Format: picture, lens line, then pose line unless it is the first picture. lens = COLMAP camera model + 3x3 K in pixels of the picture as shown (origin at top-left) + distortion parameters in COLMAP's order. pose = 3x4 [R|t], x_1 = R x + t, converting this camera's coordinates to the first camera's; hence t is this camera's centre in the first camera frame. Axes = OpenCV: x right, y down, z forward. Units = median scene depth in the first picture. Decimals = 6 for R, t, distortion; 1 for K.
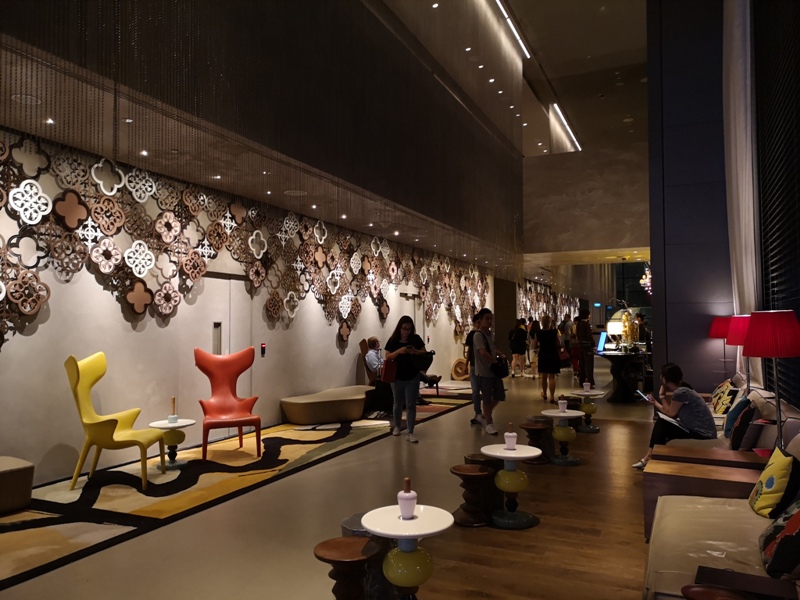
lens RADIAL K [[643.4, 0, 400.0], [0, 643.4, 300.0], [0, 0, 1]] dist [0.023362, -0.012748]
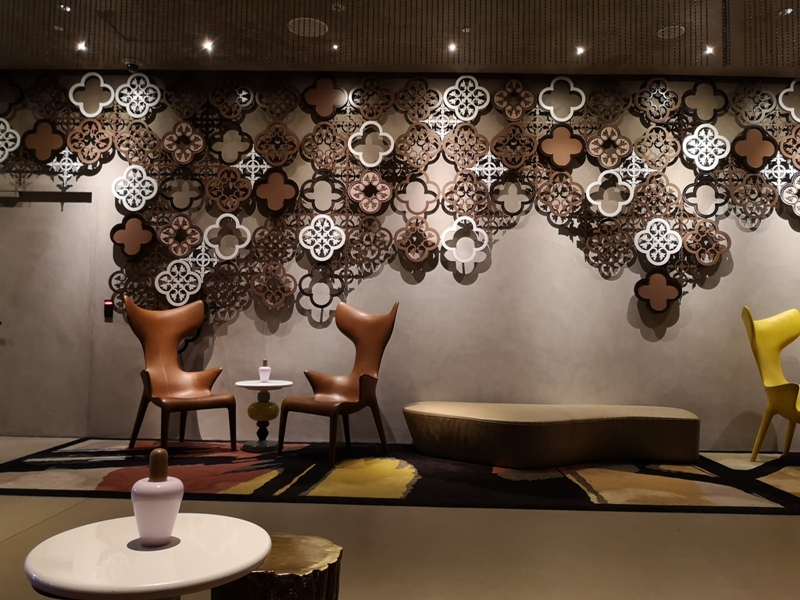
lens RADIAL K [[626.7, 0, 400.1], [0, 626.7, 244.2], [0, 0, 1]] dist [-0.005664, -0.006028]
pose [[0.375509, -0.035768, -0.926128, 0.103326], [0.020342, 0.999332, -0.030347, 0.008712], [0.926595, -0.007444, 0.375986, 0.238588]]
